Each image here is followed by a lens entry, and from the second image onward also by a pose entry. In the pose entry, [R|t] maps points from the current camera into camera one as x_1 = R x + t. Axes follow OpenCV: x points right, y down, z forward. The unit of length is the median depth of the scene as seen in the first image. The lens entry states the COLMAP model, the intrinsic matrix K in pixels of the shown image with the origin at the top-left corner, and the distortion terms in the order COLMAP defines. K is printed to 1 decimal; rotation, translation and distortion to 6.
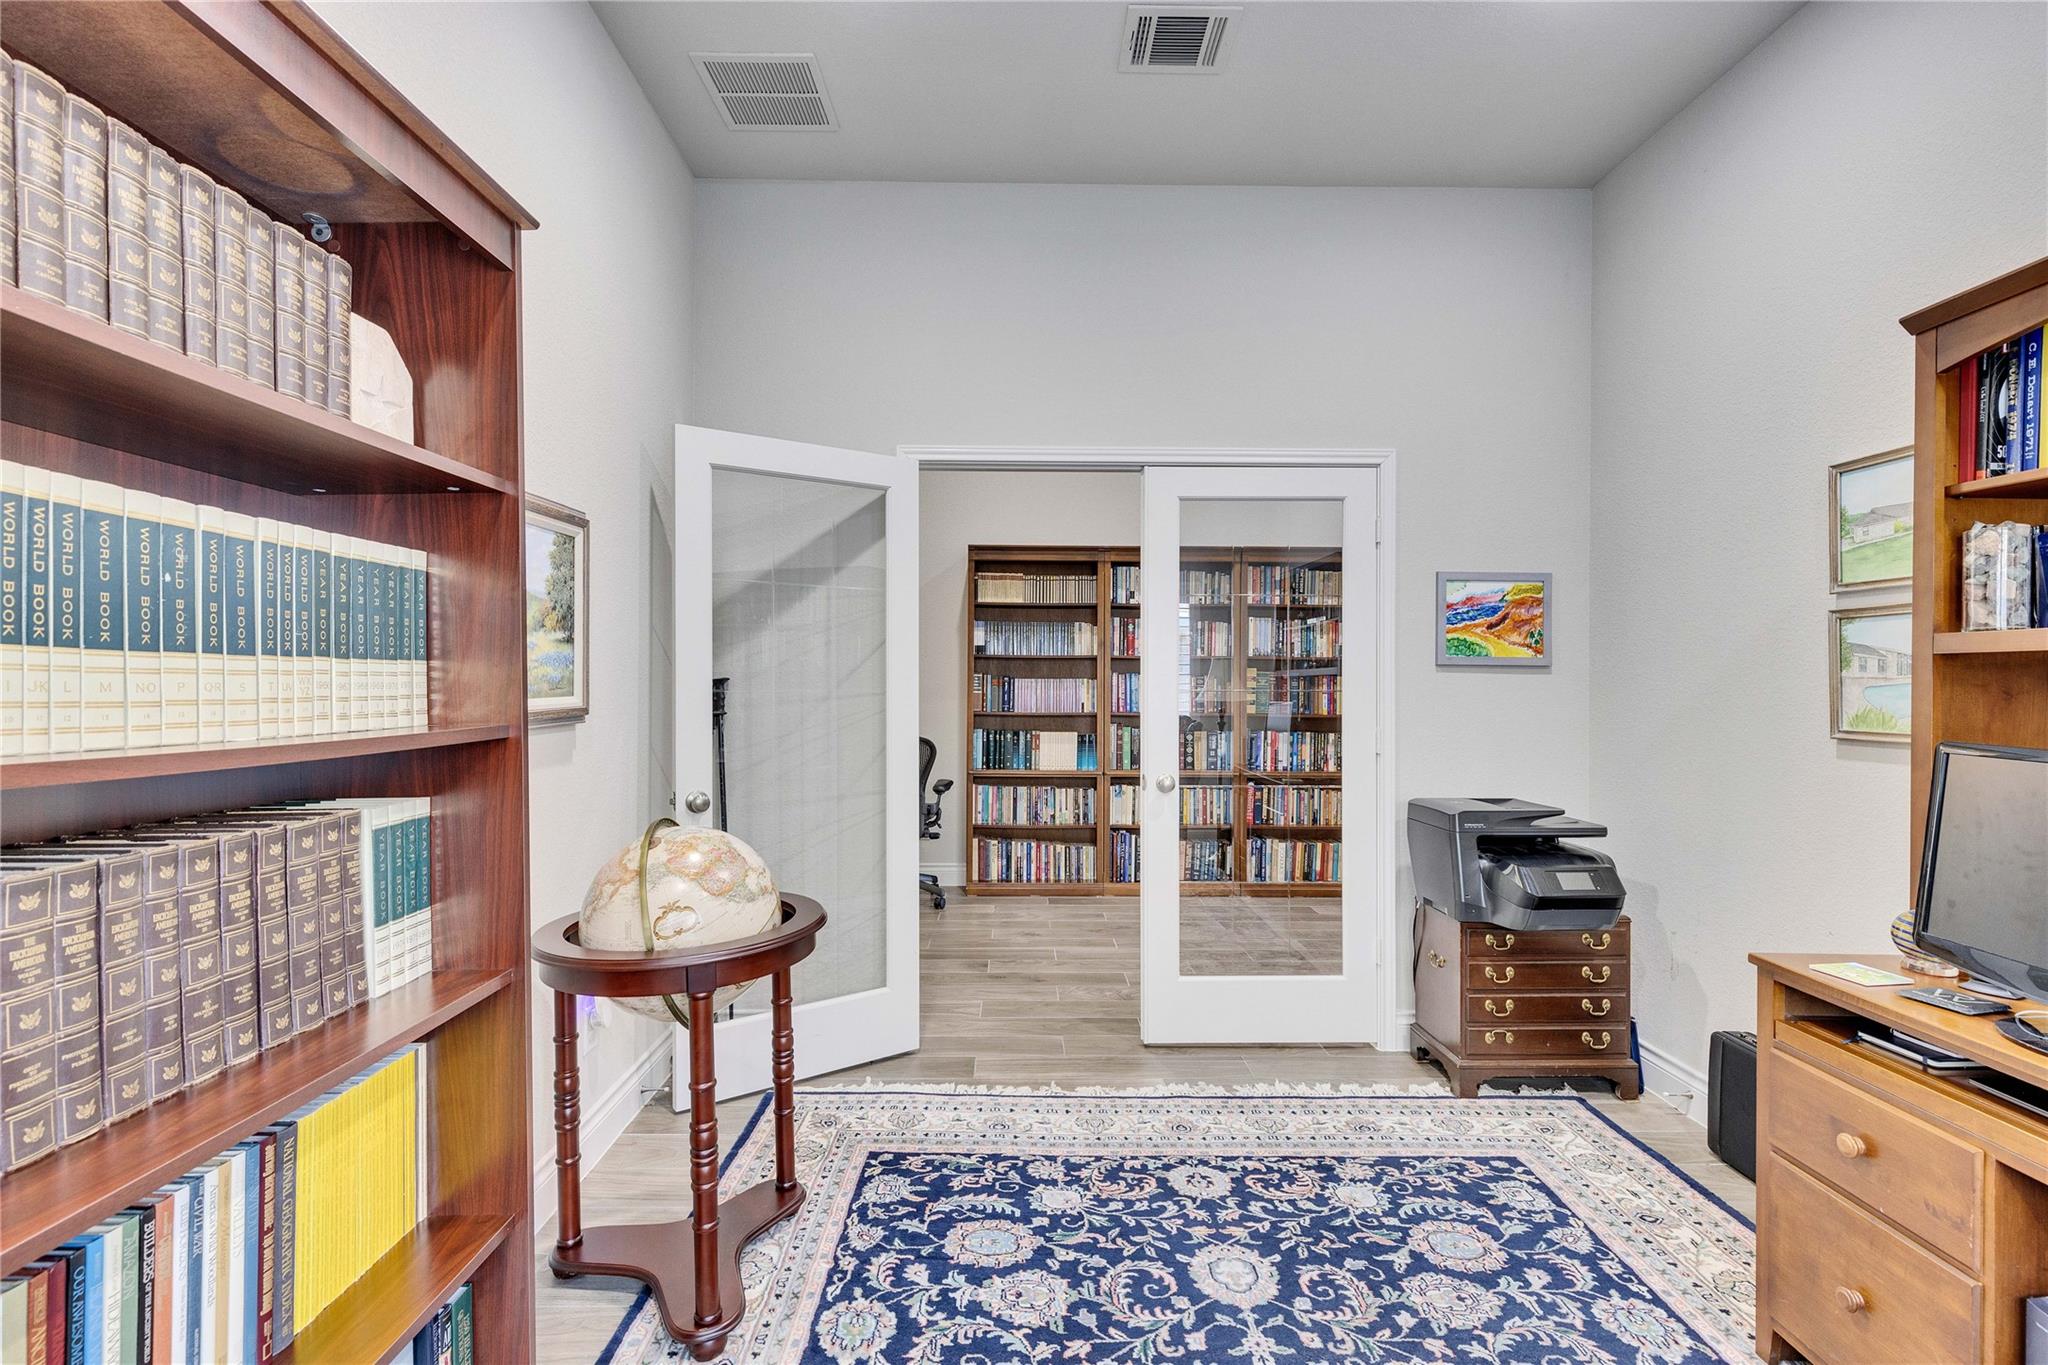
lens RADIAL K [[913.4, 0, 1031.7], [0, 913.4, 680.0], [0, 0, 1]] dist [0.003163, -0.001053]
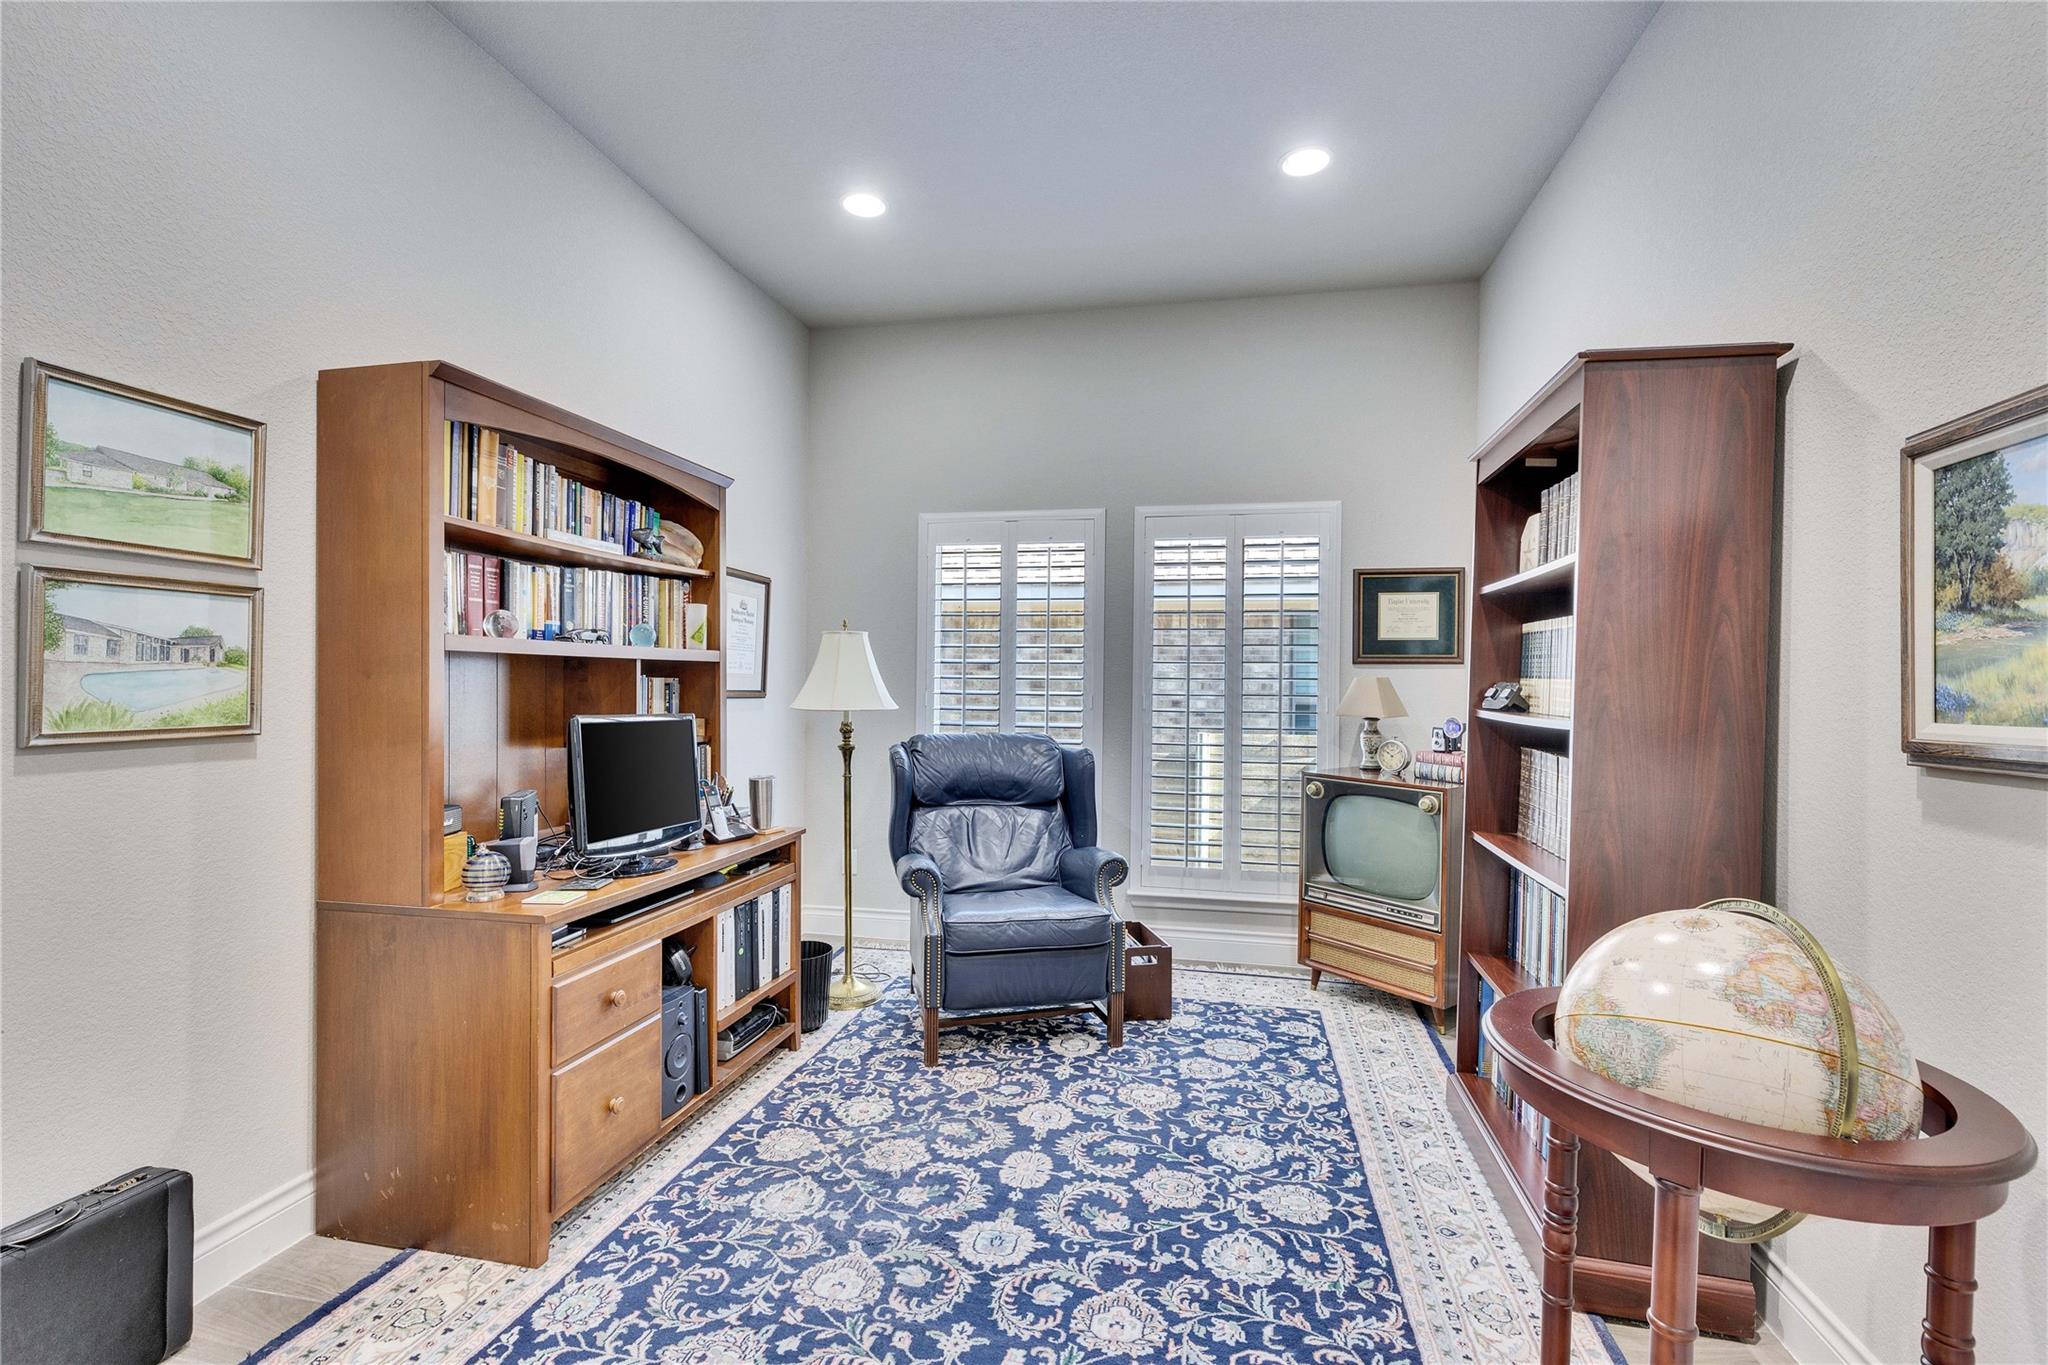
lens RADIAL K [[919.6, 0, 1036.0], [0, 919.6, 681.1], [0, 0, 1]] dist [0.004078, -0.000655]
pose [[-0.976091, -0.015005, 0.216842, -0.033067], [-0.015995, 0.999868, -0.002809, 0.002533], [-0.216772, -0.006210, -0.976203, 1.438529]]
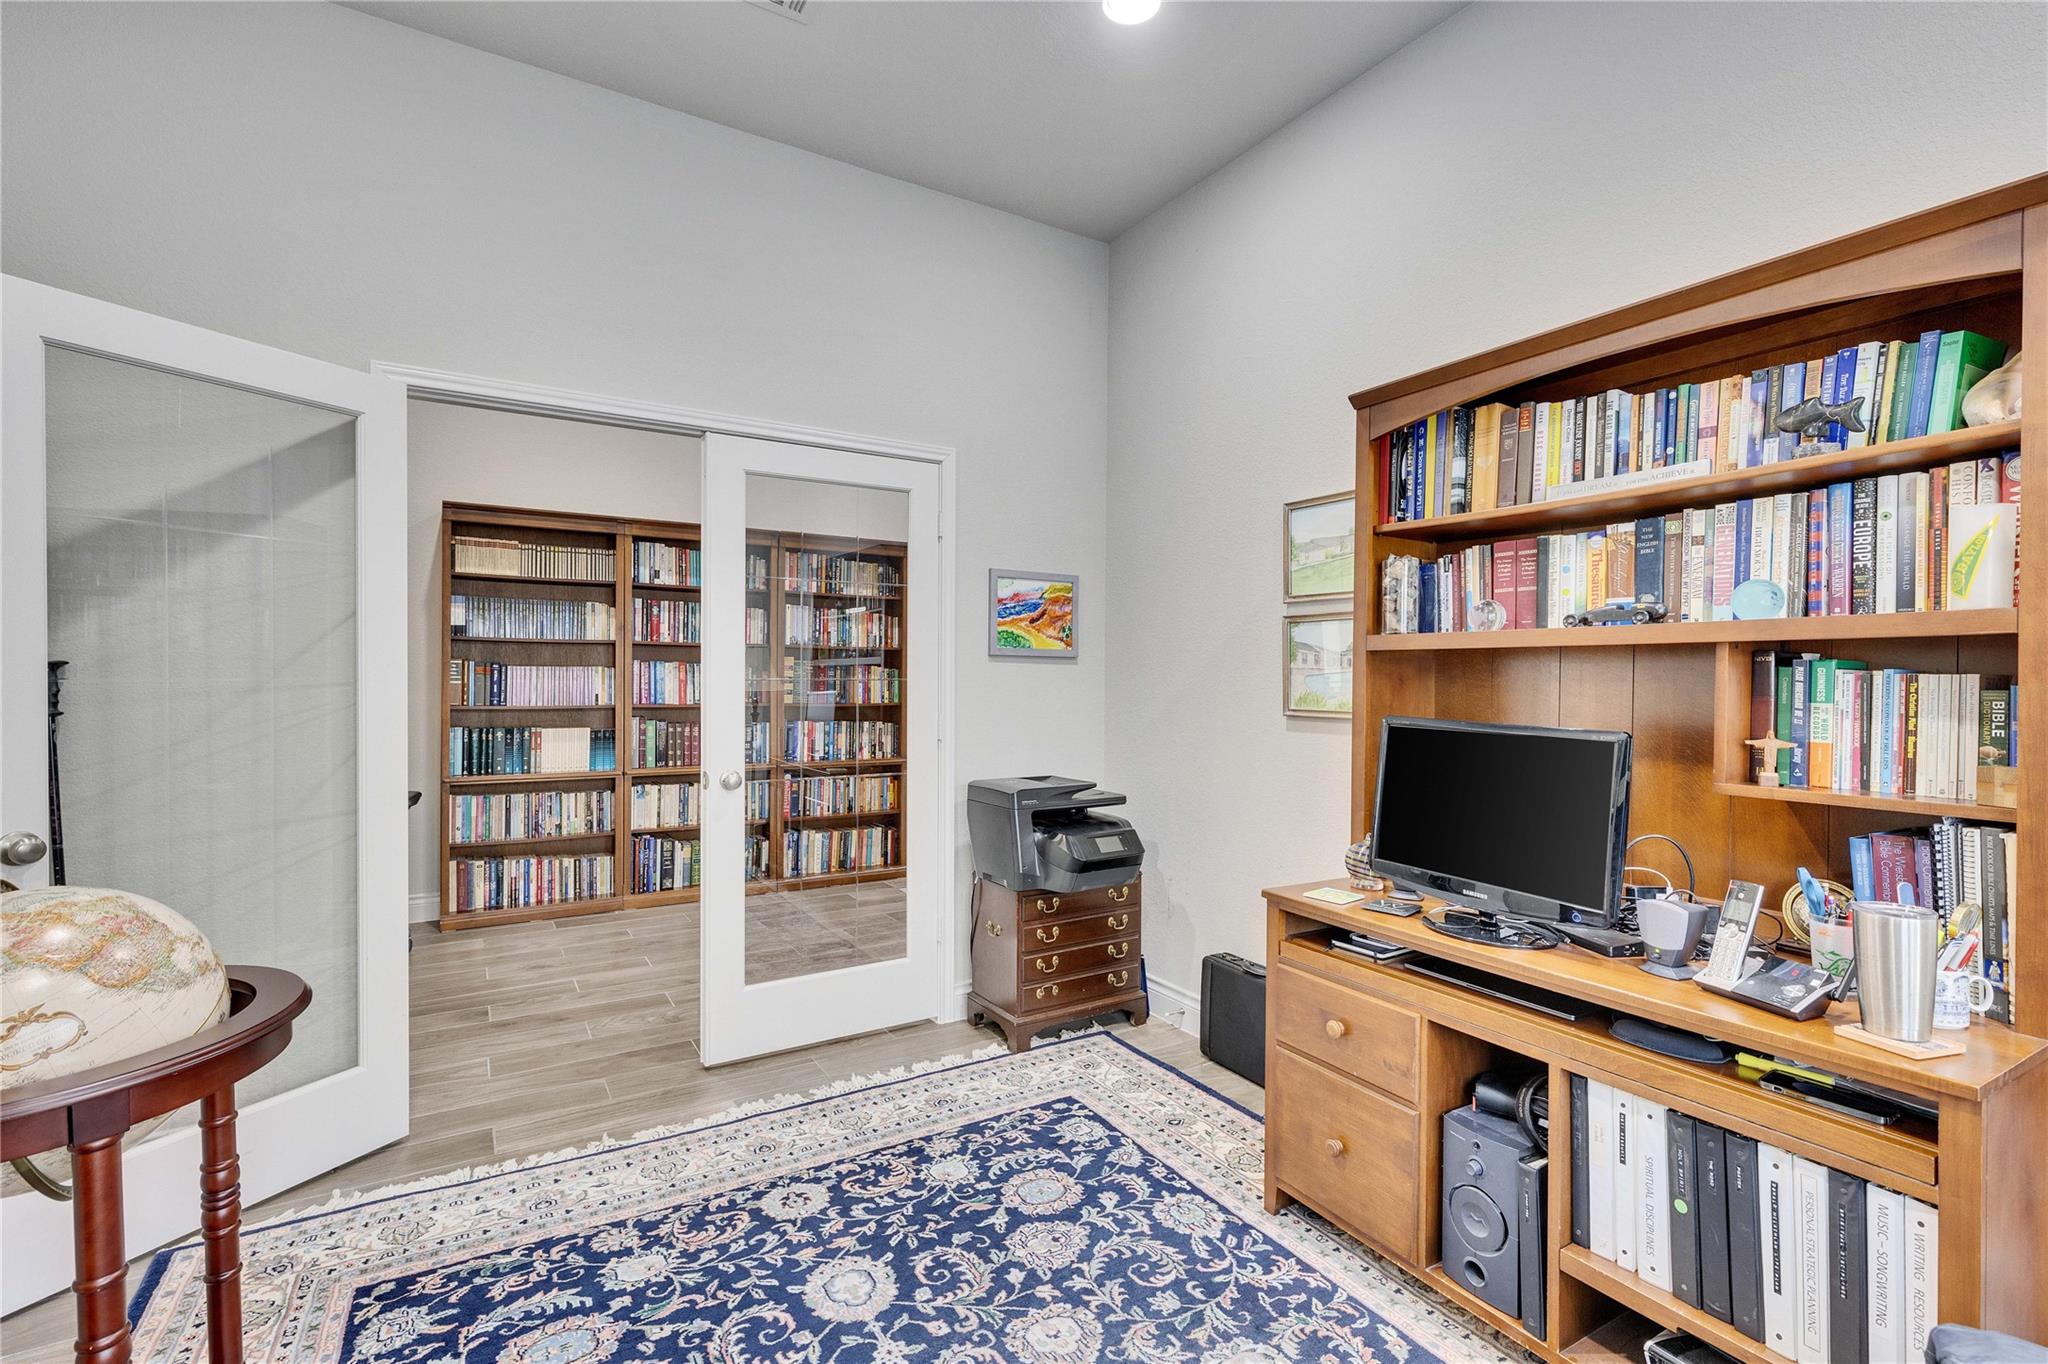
lens RADIAL K [[917.3, 0, 1026.3], [0, 917.3, 679.7], [0, 0, 1]] dist [0.004247, -0.000781]
pose [[0.860845, -0.001315, 0.508866, -0.089727], [-0.004035, 0.999948, 0.009410, 0.002511], [-0.508852, -0.010154, 0.860794, 0.069307]]
